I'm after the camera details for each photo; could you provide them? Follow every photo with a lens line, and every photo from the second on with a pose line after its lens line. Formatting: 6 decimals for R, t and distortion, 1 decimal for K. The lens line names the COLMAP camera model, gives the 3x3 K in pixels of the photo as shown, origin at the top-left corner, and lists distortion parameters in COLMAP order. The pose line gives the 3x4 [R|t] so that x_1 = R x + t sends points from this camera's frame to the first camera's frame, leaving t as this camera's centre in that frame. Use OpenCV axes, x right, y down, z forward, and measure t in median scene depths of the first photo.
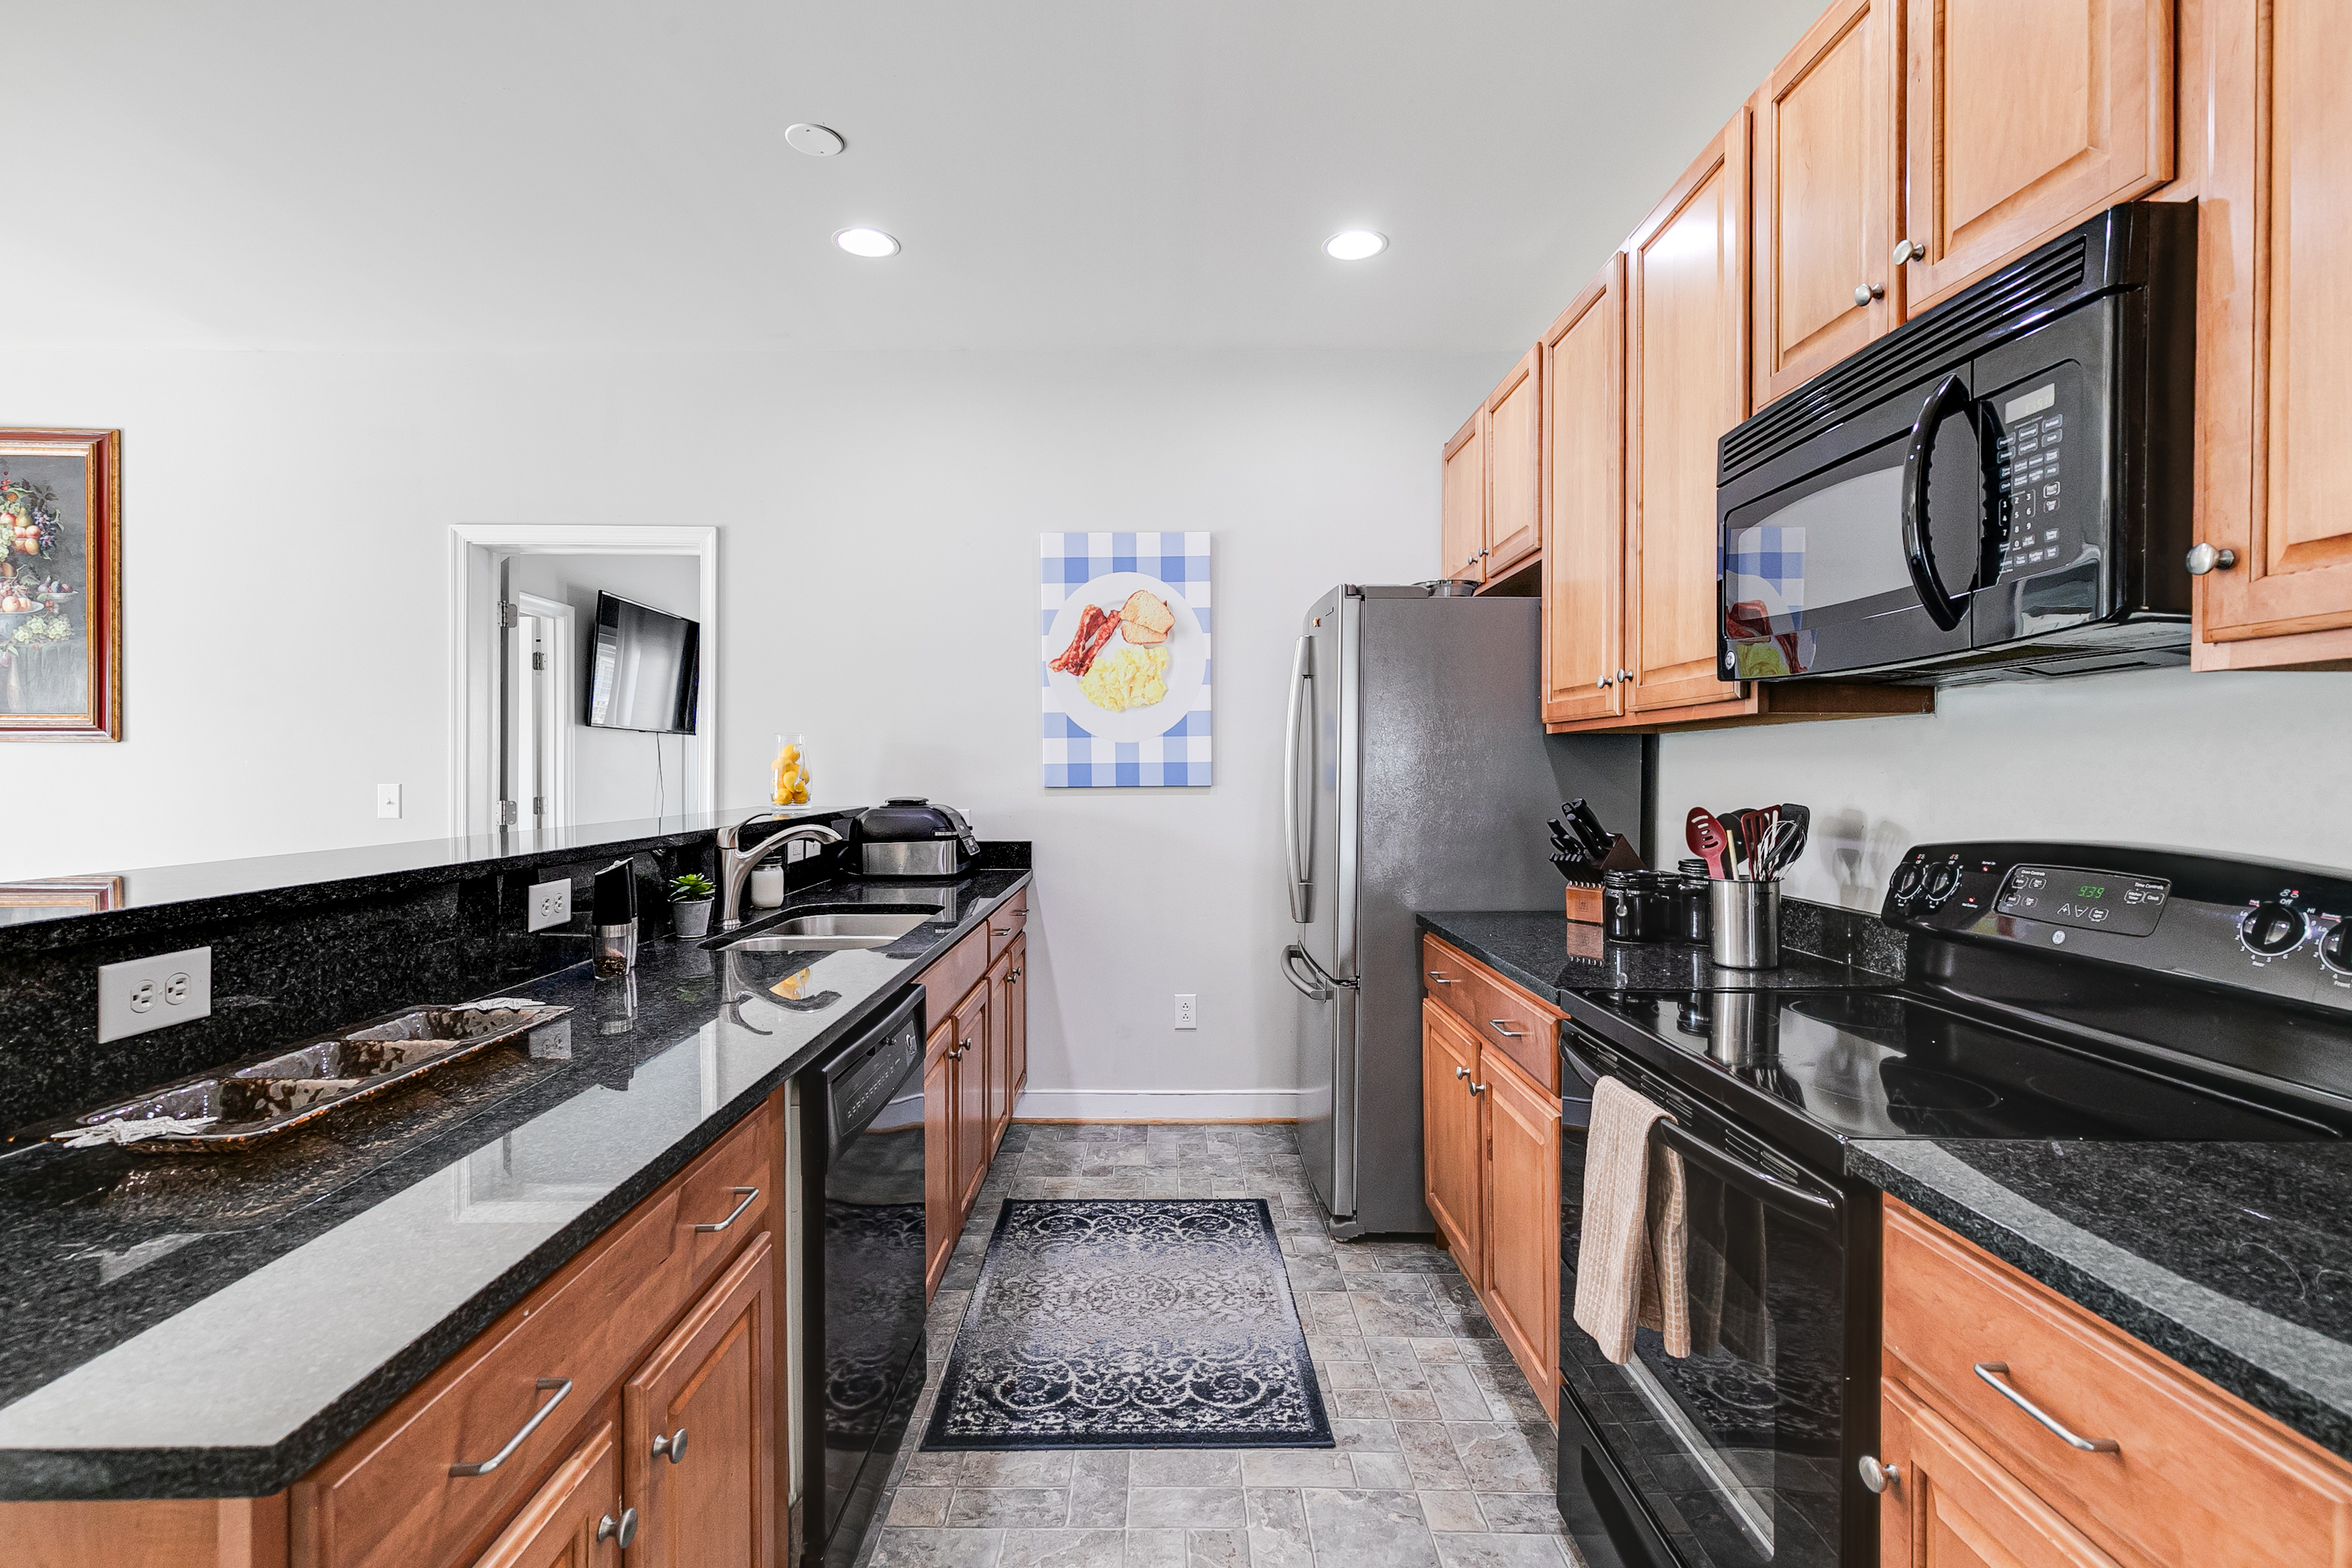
lens RADIAL K [[1056.2, 0, 1169.0], [0, 1056.2, 777.1], [0, 0, 1]] dist [0.006855, -0.001404]
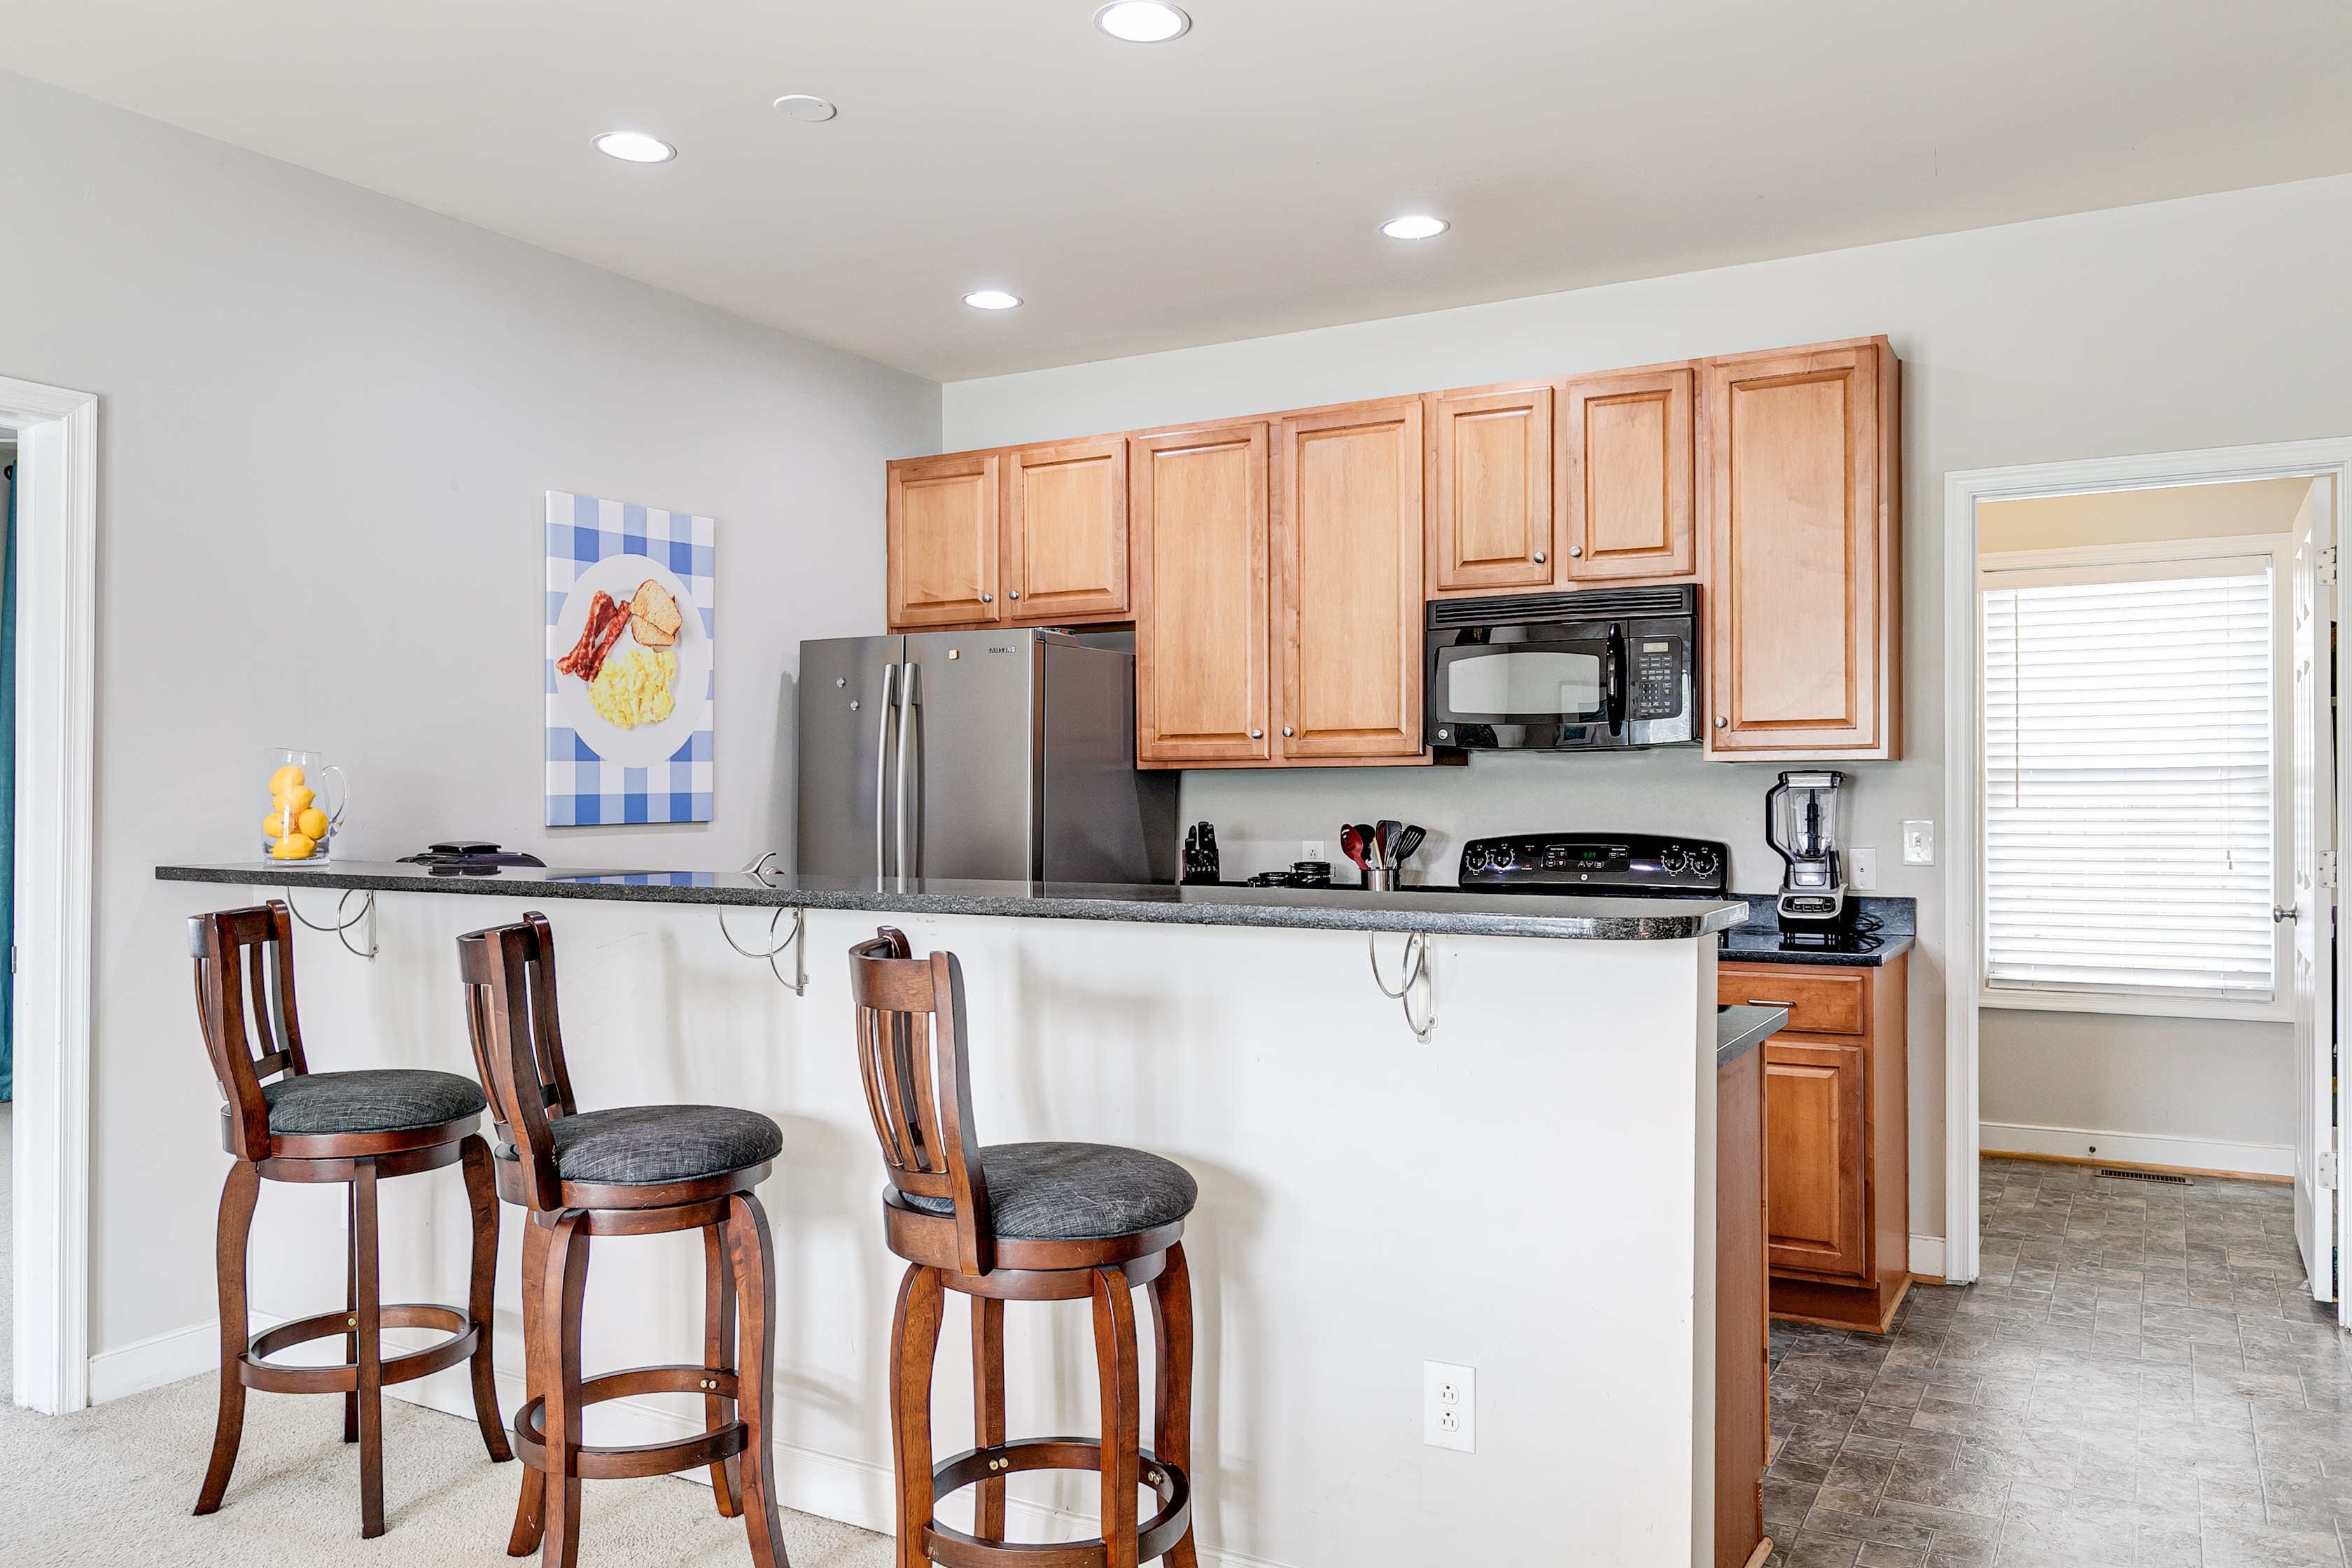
lens RADIAL K [[1709.0, 0, 1178.0], [0, 1709.0, 782.9], [0, 0, 1]] dist [0.004927, -0.001366]
pose [[0.497782, 0.003536, 0.867295, -0.964032], [0.010478, 0.999894, -0.010090, -0.004159], [-0.867239, 0.014111, 0.497692, 0.001928]]
